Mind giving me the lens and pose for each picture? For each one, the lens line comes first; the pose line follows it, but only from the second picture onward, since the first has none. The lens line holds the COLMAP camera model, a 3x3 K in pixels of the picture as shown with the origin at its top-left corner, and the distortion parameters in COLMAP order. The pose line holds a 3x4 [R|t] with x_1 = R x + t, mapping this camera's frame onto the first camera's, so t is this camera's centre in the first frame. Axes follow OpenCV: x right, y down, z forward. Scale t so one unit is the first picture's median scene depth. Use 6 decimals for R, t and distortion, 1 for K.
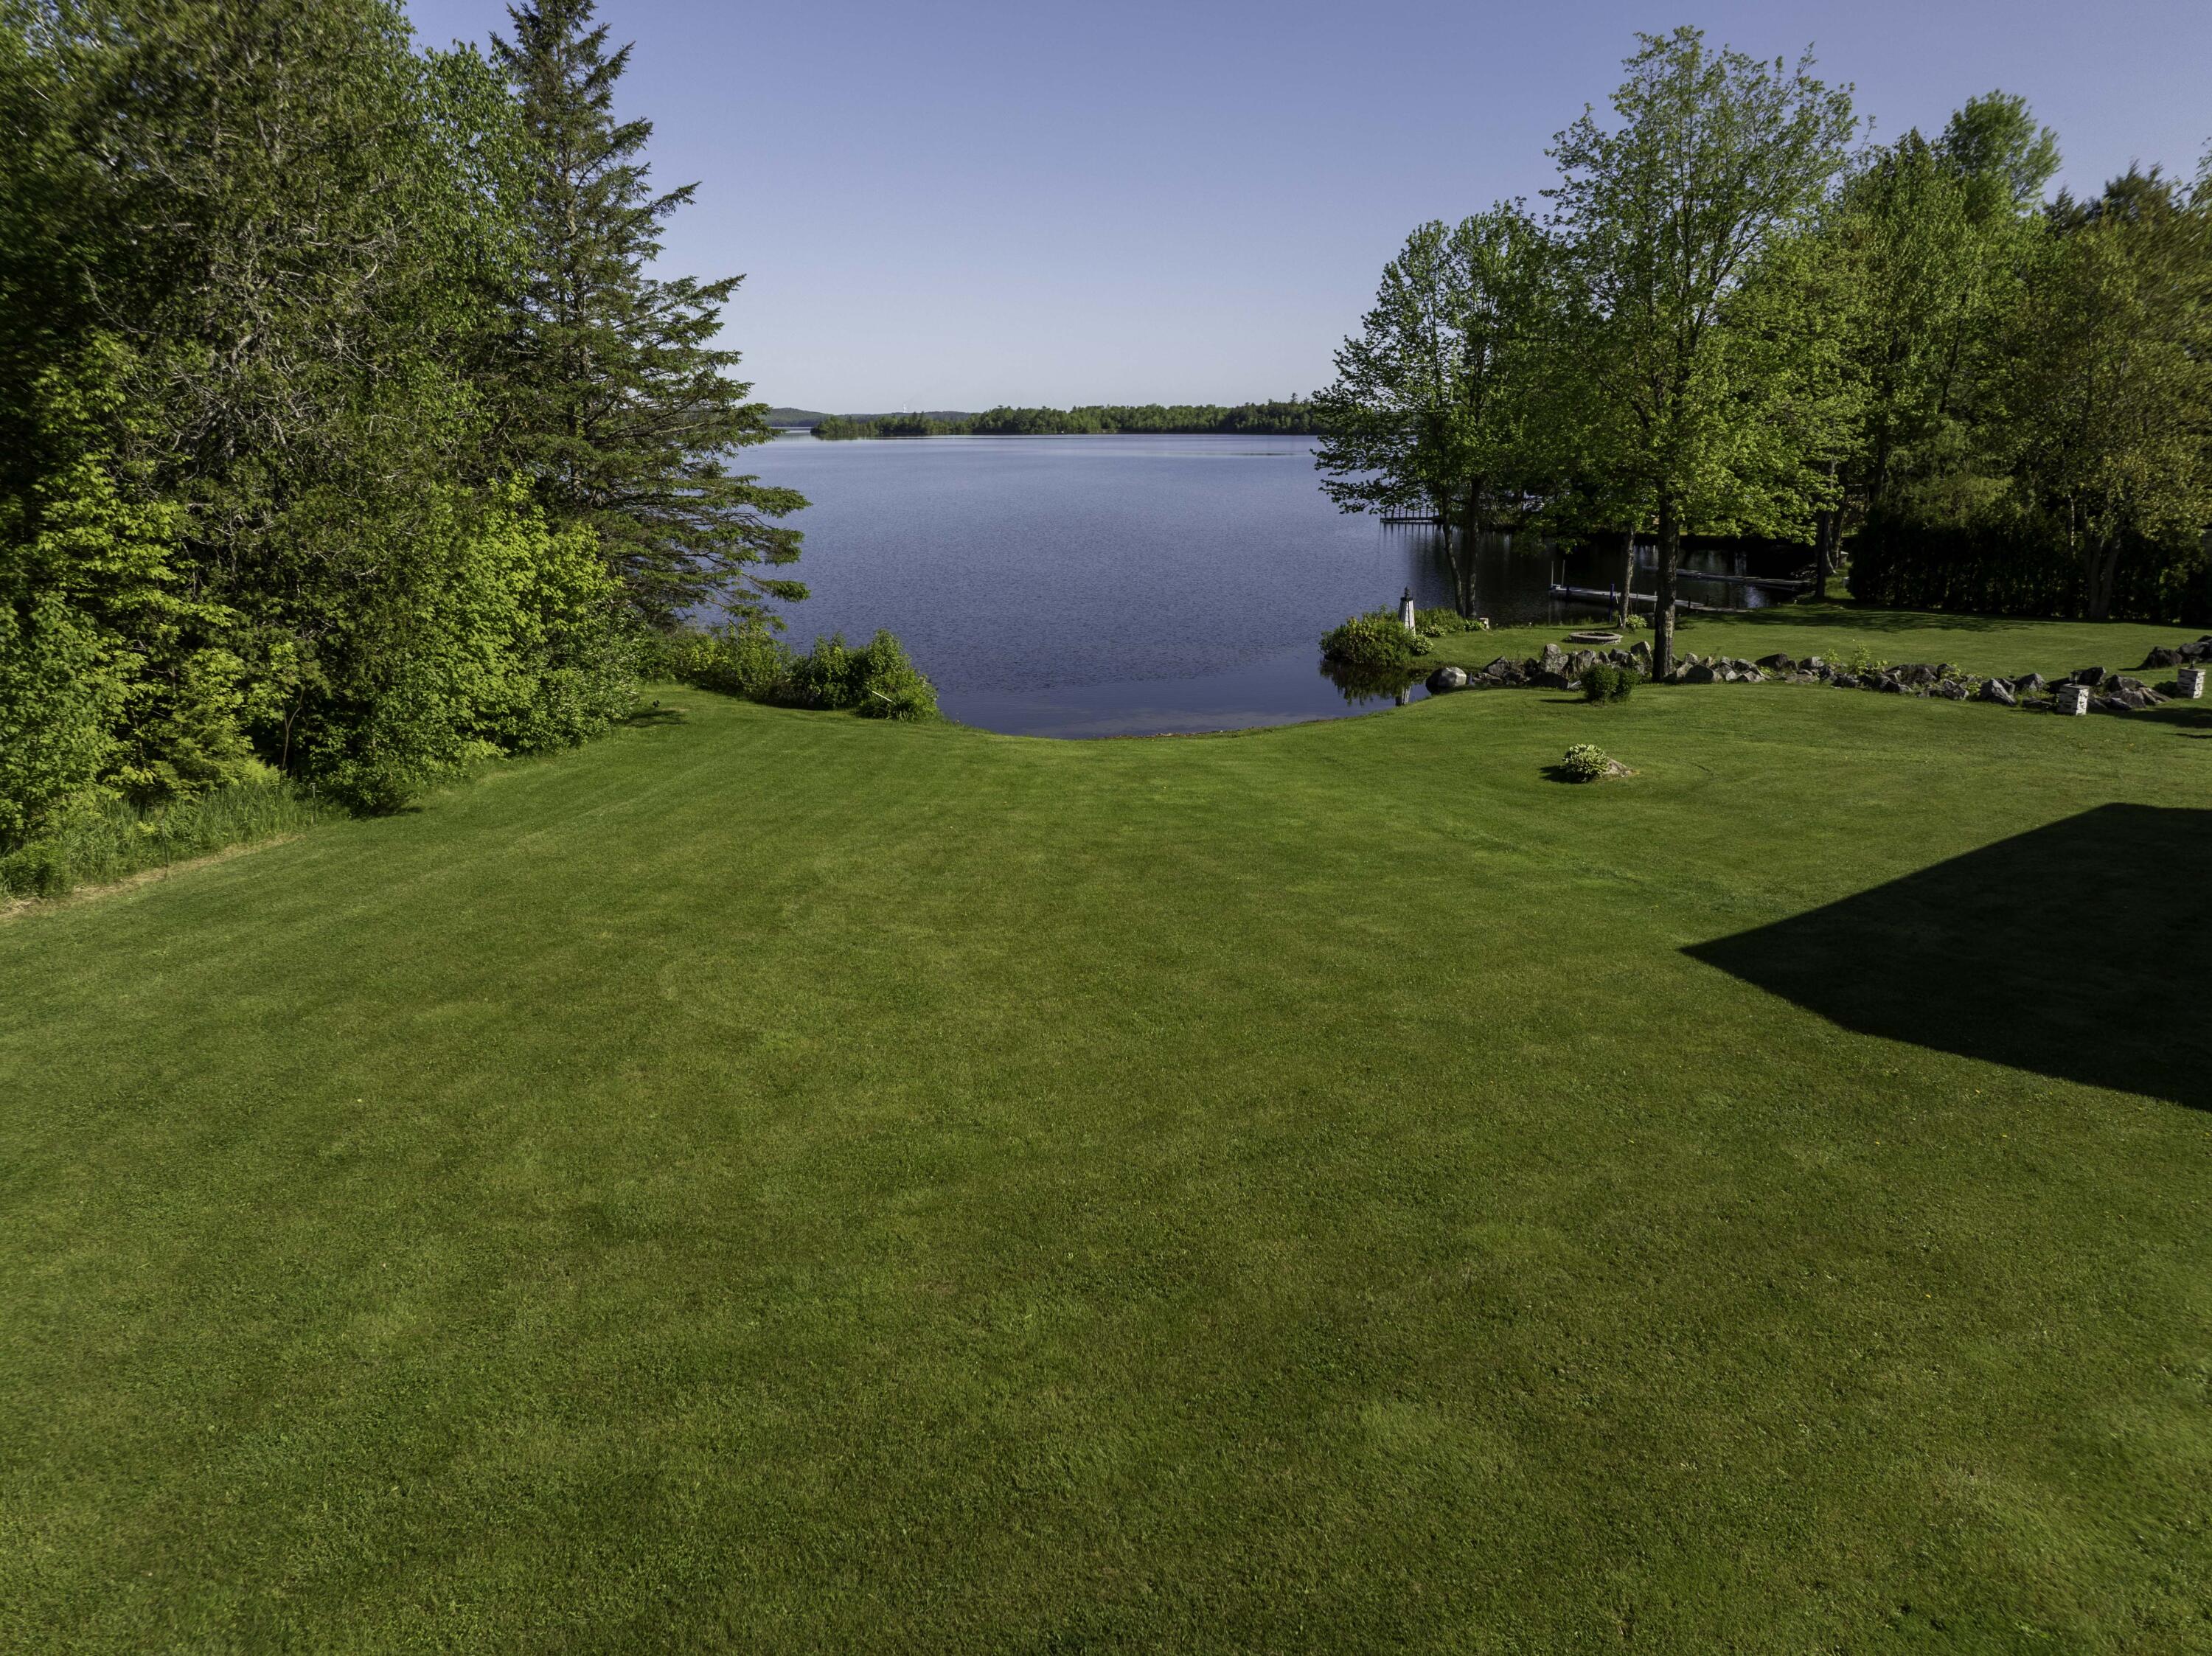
lens RADIAL K [[1570.4, 0, 1105.2], [0, 1570.4, 829.3], [0, 0, 1]] dist [-0.040876, 0.010280]
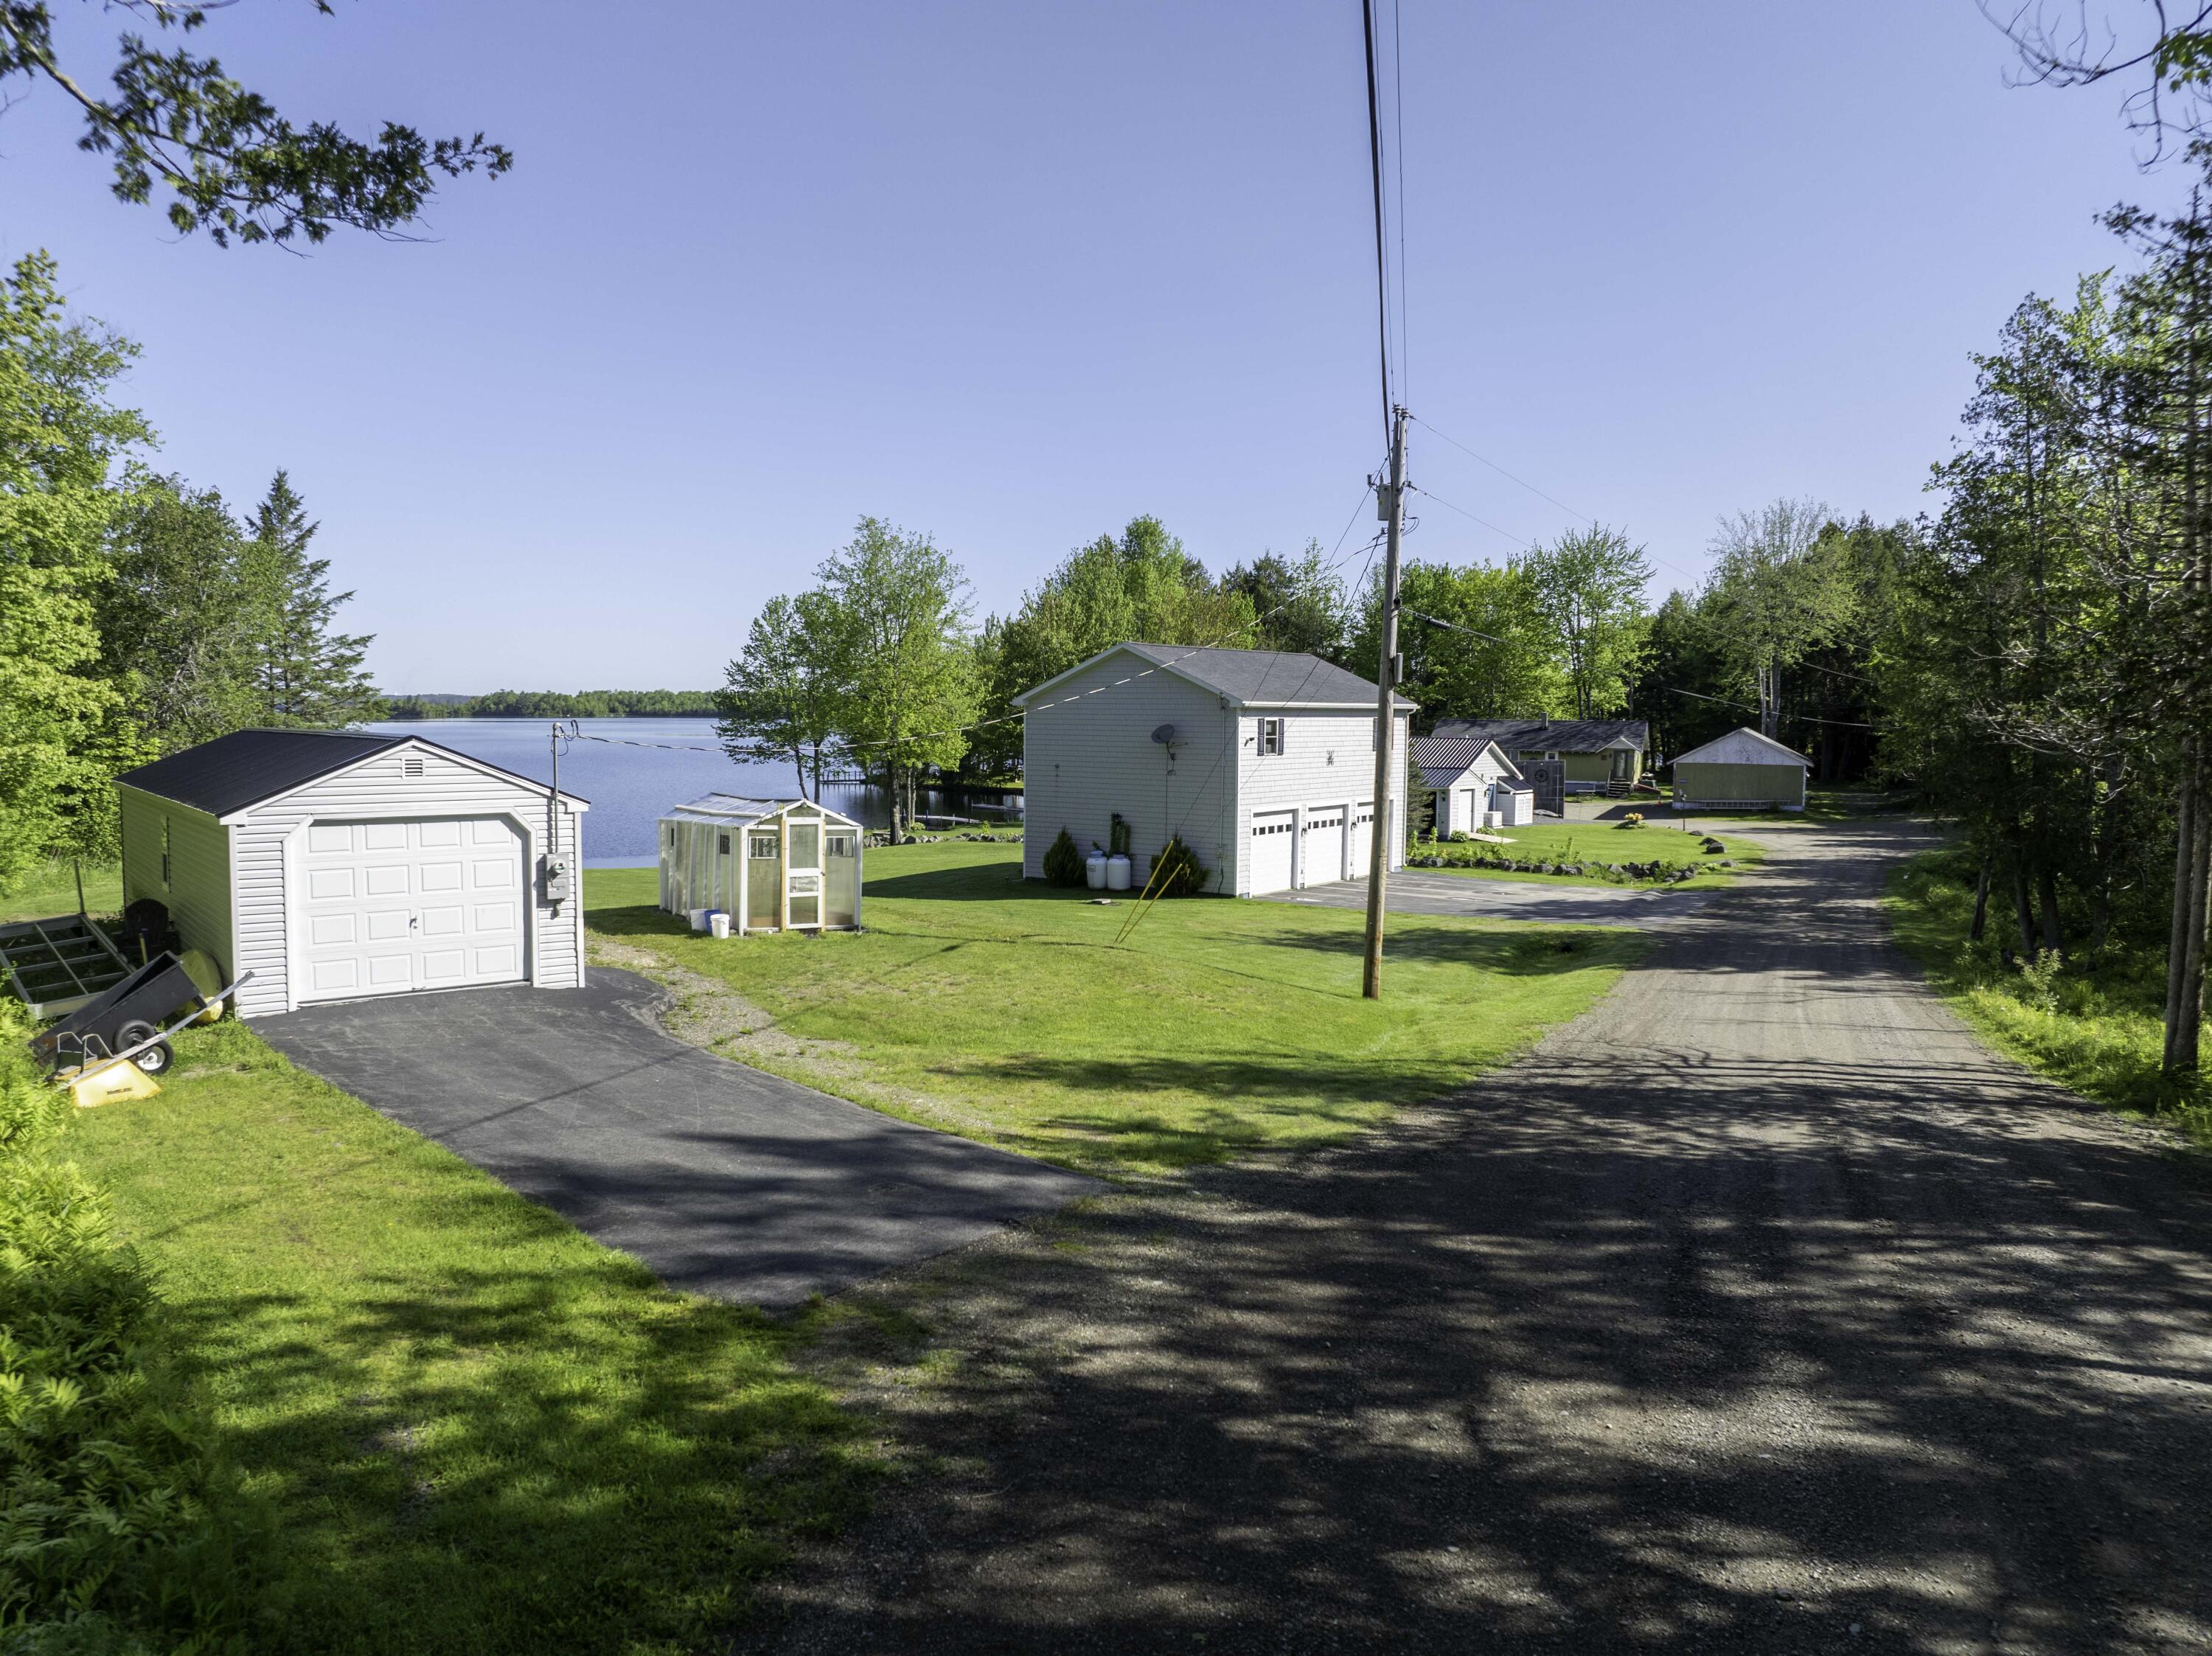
lens RADIAL K [[1570.4, 0, 1124.5], [0, 1570.4, 825.0], [0, 0, 1]] dist [-0.040876, 0.010280]
pose [[0.951023, -0.015105, 0.308750, 0.053021], [0.070081, 0.983334, -0.167757, 0.271054], [-0.301071, 0.181178, 0.936232, -1.060234]]
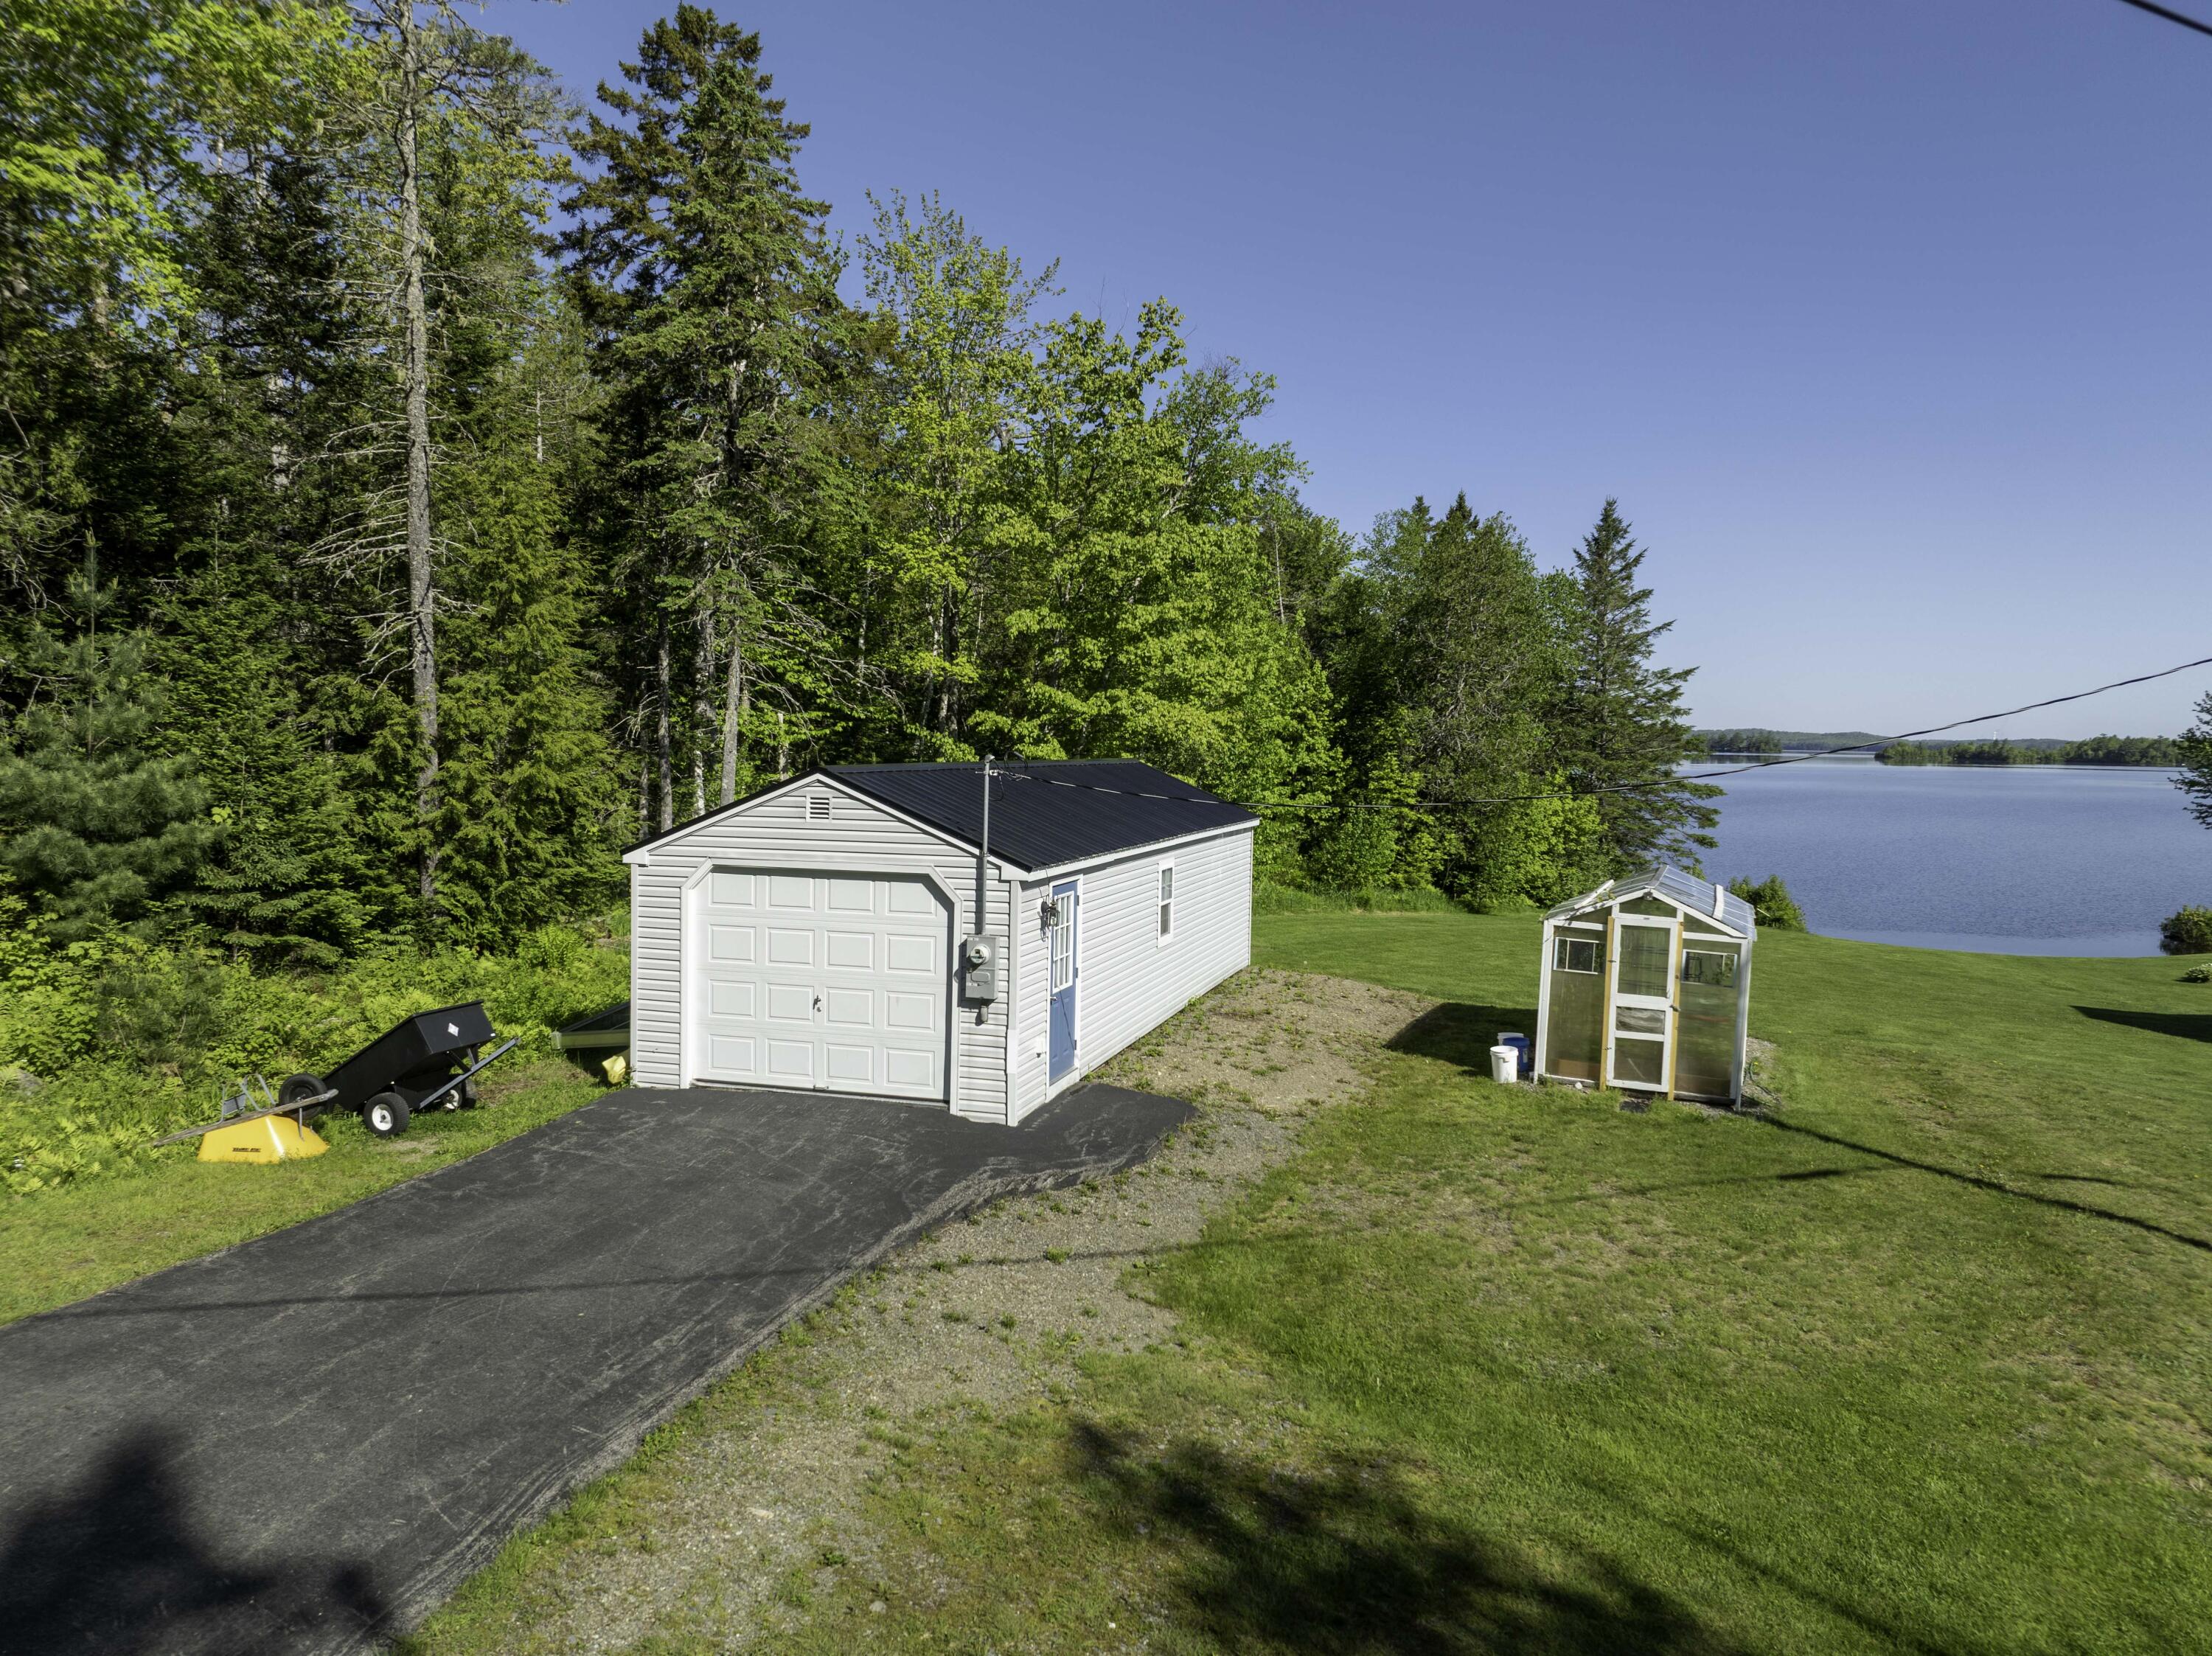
lens RADIAL K [[1570.4, 0, 1098.2], [0, 1570.4, 828.6], [0, 0, 1]] dist [-0.040876, 0.010280]
pose [[0.797411, 0.051083, -0.601270, 0.307116], [-0.169001, 0.975441, -0.141259, 0.195571], [0.579288, 0.214257, 0.786460, -0.770573]]
